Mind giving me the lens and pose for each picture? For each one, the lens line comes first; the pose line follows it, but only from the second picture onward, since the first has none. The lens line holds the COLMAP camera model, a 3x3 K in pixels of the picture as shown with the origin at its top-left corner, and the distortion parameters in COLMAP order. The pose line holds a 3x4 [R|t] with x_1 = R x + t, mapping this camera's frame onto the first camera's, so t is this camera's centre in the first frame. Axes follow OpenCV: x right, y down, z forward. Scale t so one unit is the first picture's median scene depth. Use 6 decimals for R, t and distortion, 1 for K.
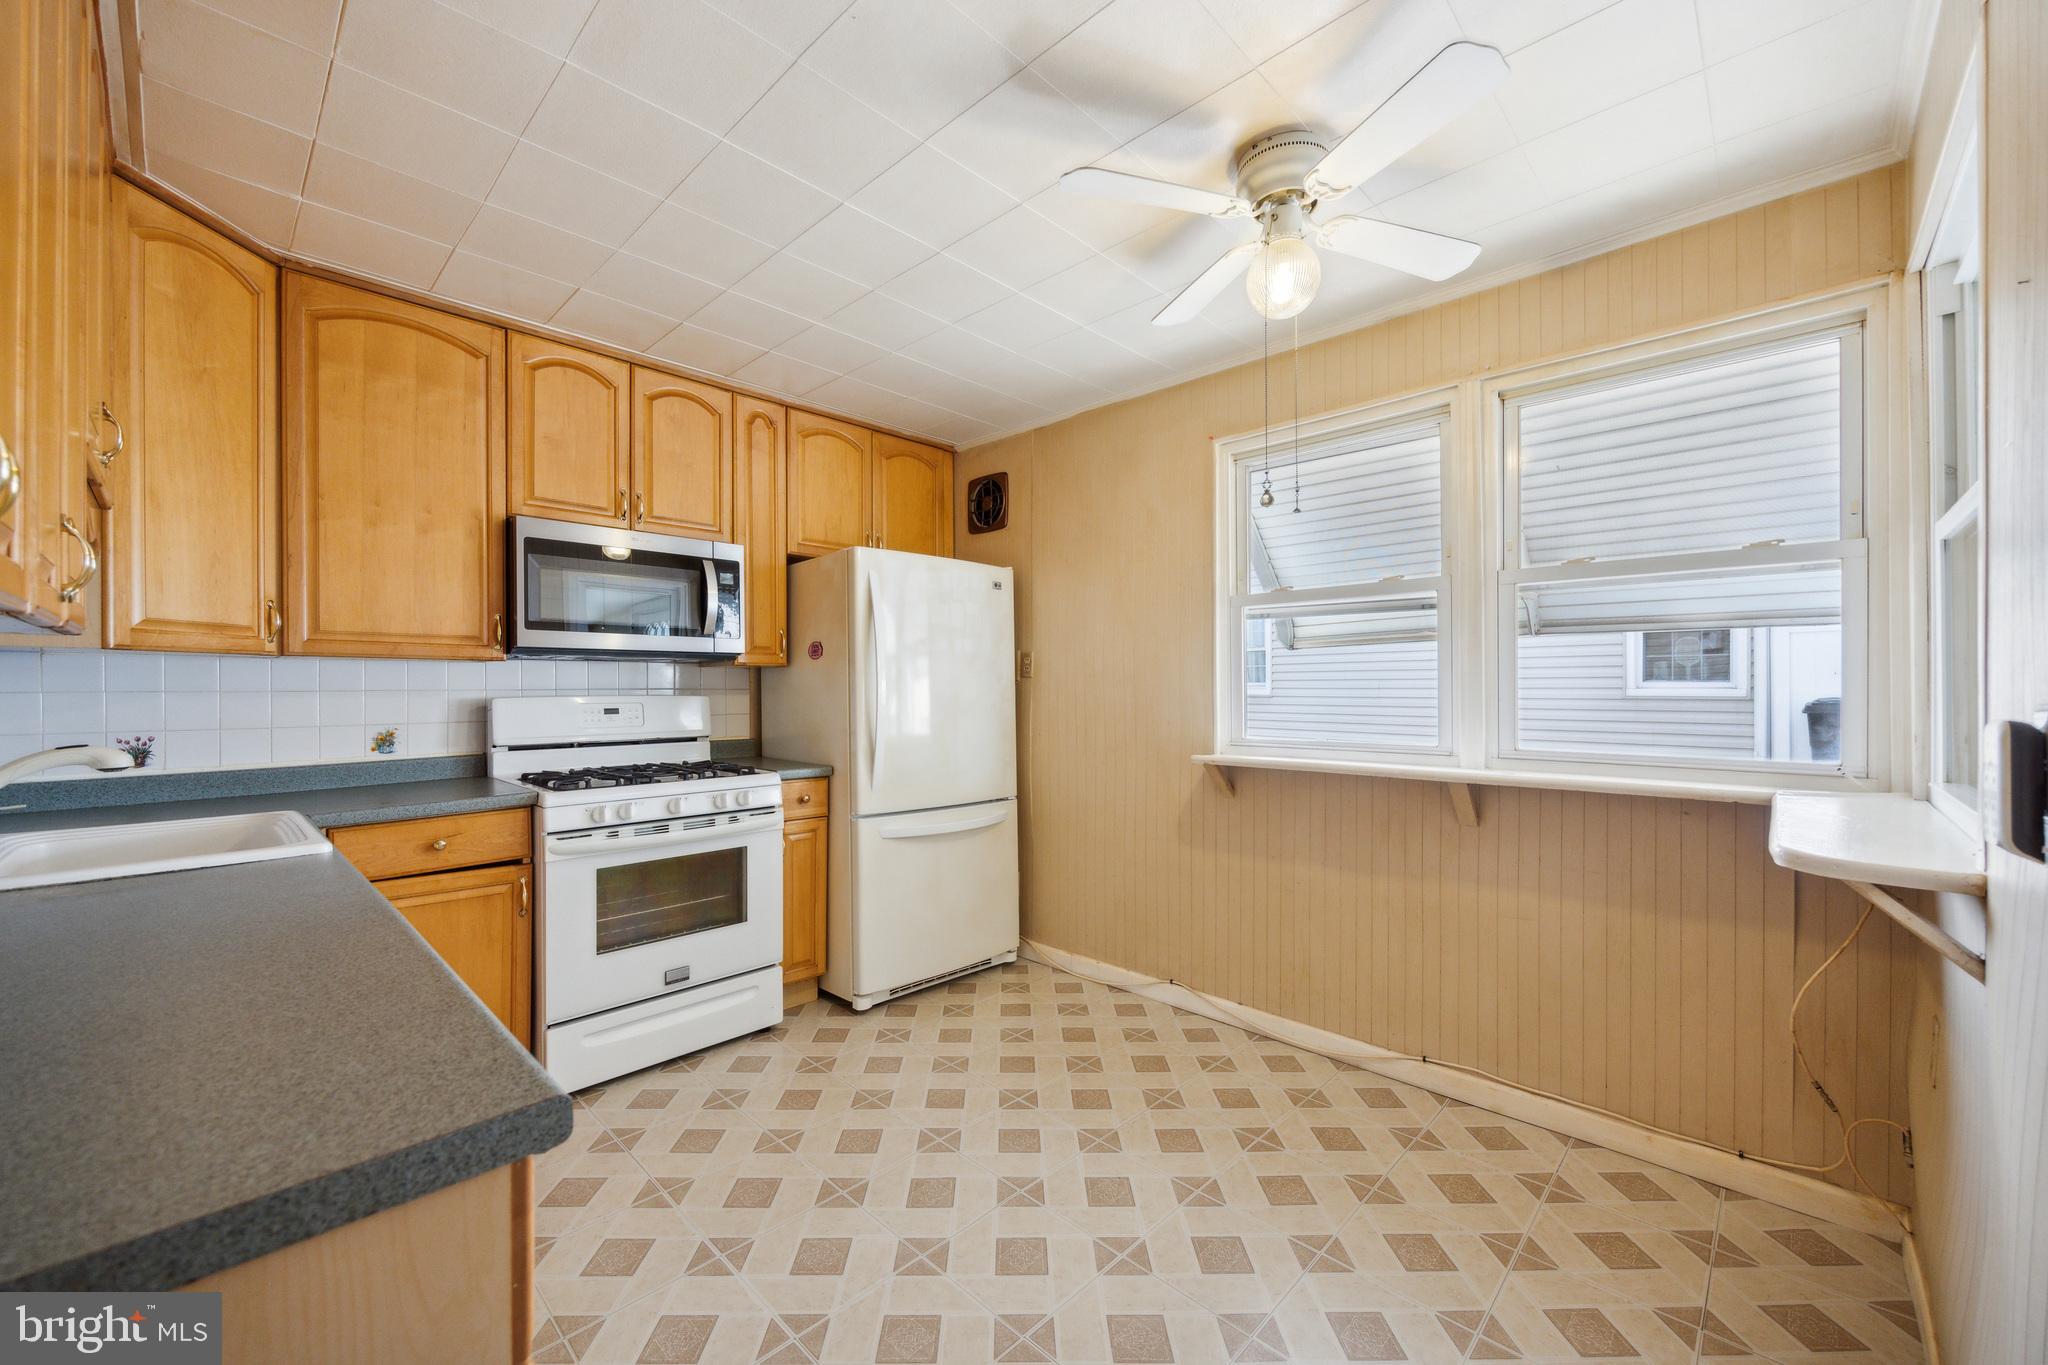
lens RADIAL K [[795.8, 0, 1008.5], [0, 795.8, 691.1], [0, 0, 1]] dist [-0.000246, -0.000031]
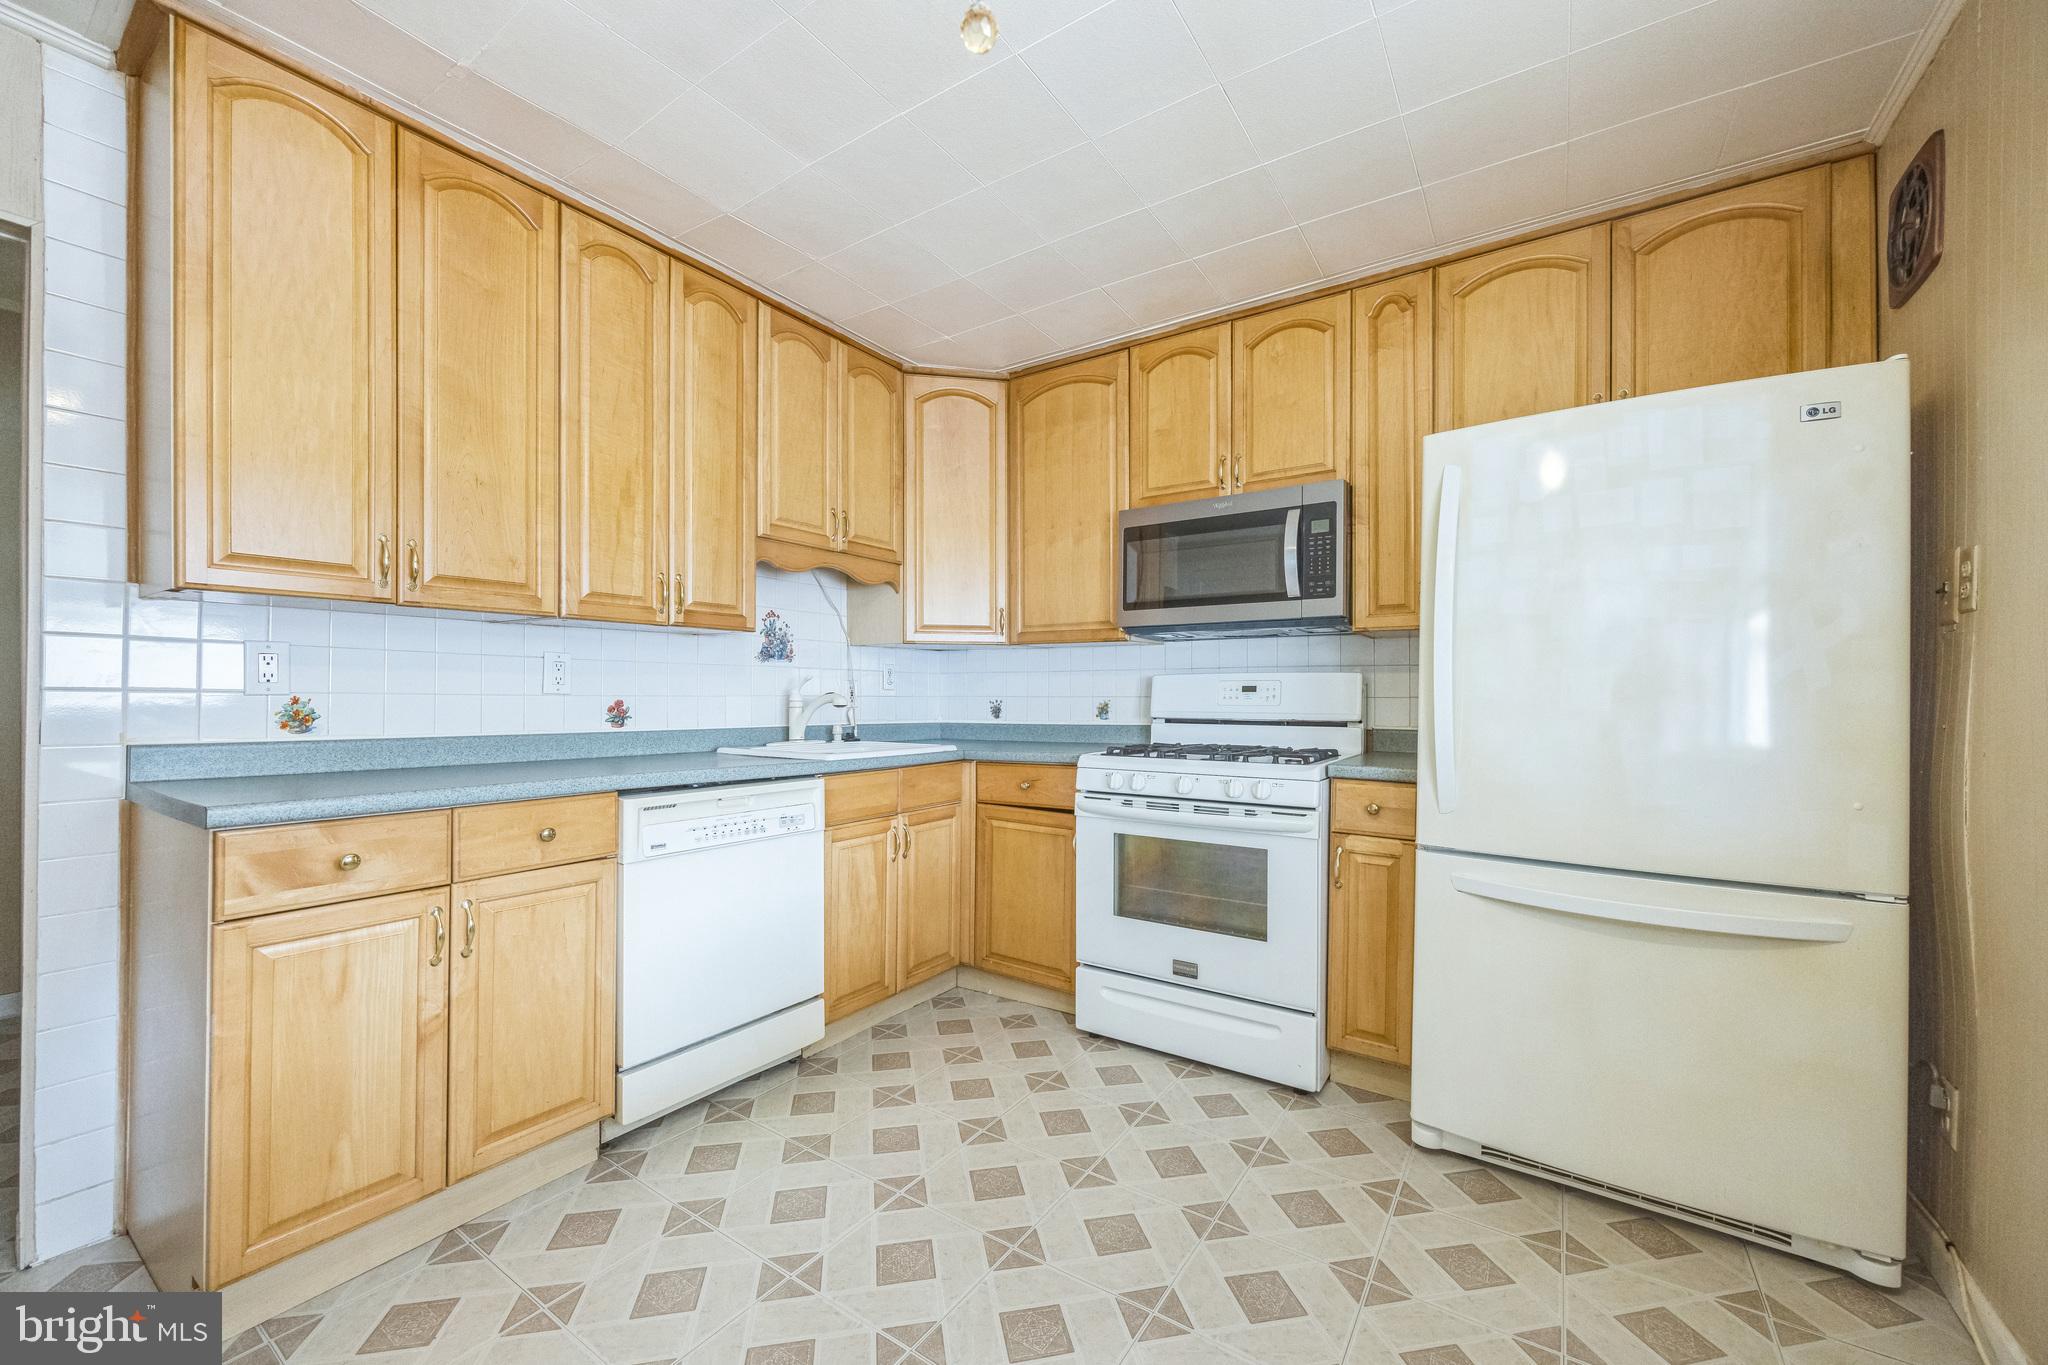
lens RADIAL K [[804.7, 0, 1030.4], [0, 804.7, 695.1], [0, 0, 1]] dist [0.007843, -0.000090]
pose [[0.188886, 0.000310, -0.981999, 0.462666], [-0.007666, 0.999970, -0.001159, 0.041225], [0.981969, 0.007747, 0.188882, 0.635915]]
